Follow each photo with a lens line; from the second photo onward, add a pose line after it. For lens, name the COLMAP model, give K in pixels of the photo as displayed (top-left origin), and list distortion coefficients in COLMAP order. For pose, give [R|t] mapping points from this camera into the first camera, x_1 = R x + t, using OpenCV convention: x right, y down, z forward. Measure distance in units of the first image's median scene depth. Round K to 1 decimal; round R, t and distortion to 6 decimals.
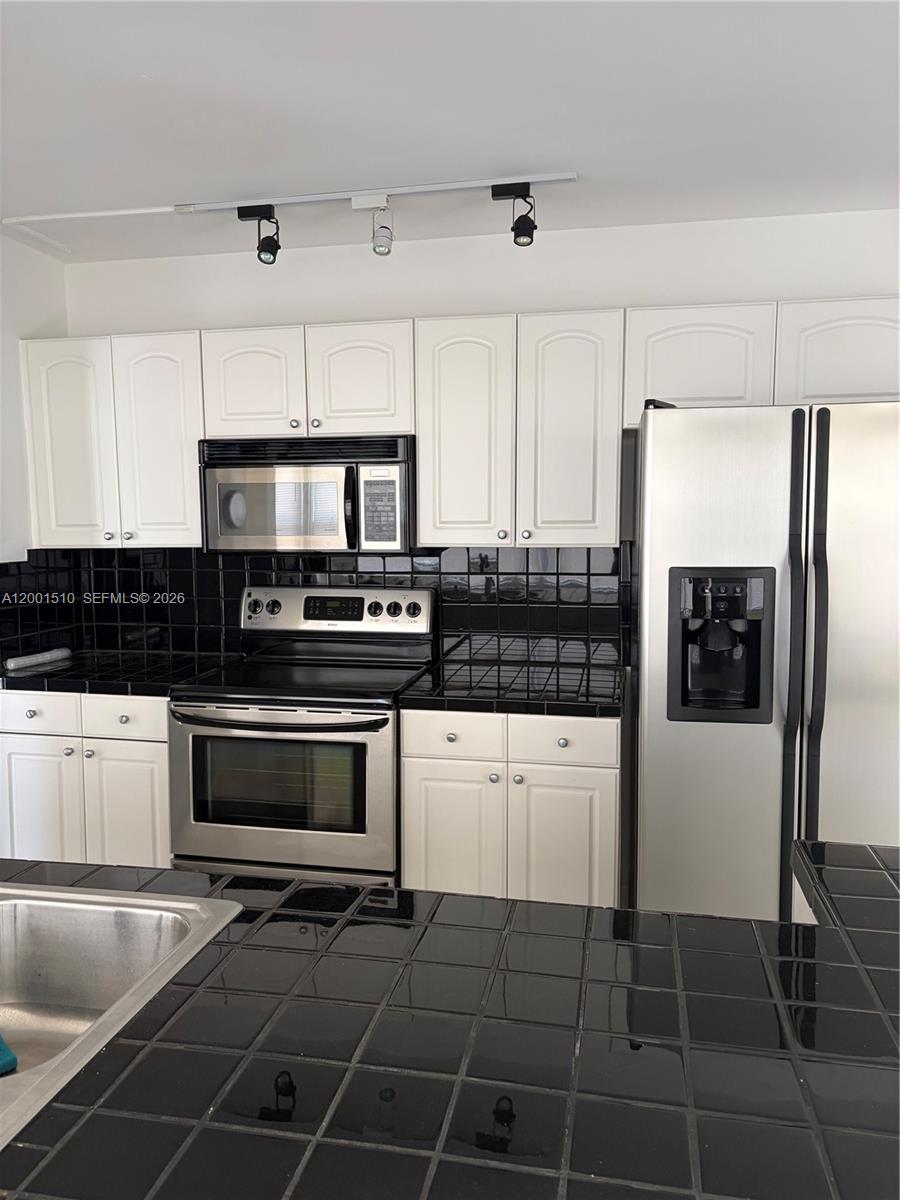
lens RADIAL K [[909.7, 0, 442.7], [0, 909.7, 606.3], [0, 0, 1]] dist [0.093856, -0.118677]
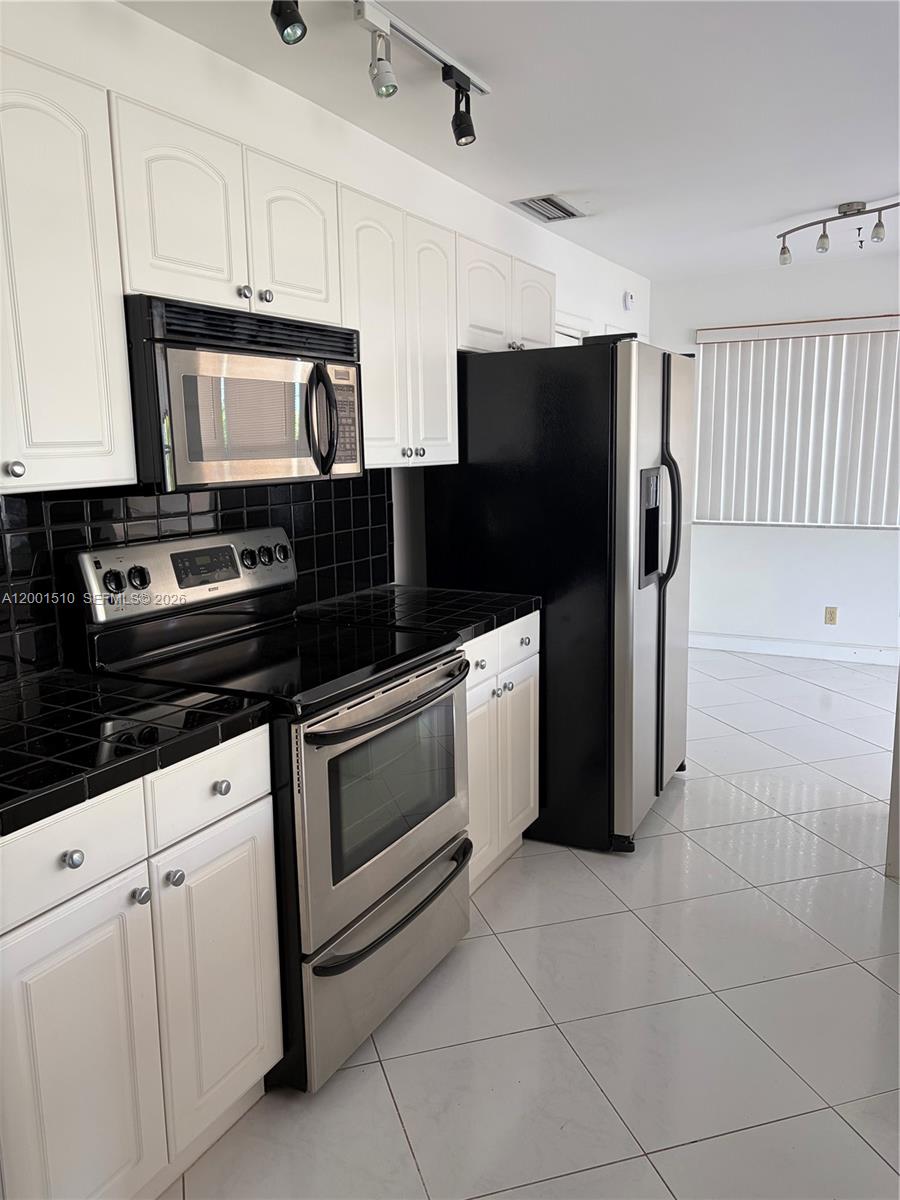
lens RADIAL K [[909.7, 0, 442.7], [0, 909.7, 606.3], [0, 0, 1]] dist [0.093856, -0.118677]
pose [[0.295398, -0.173136, 0.939555, -0.809989], [0.114227, 0.982788, 0.145189, -0.053917], [-0.948521, 0.064434, 0.310091, 0.674423]]
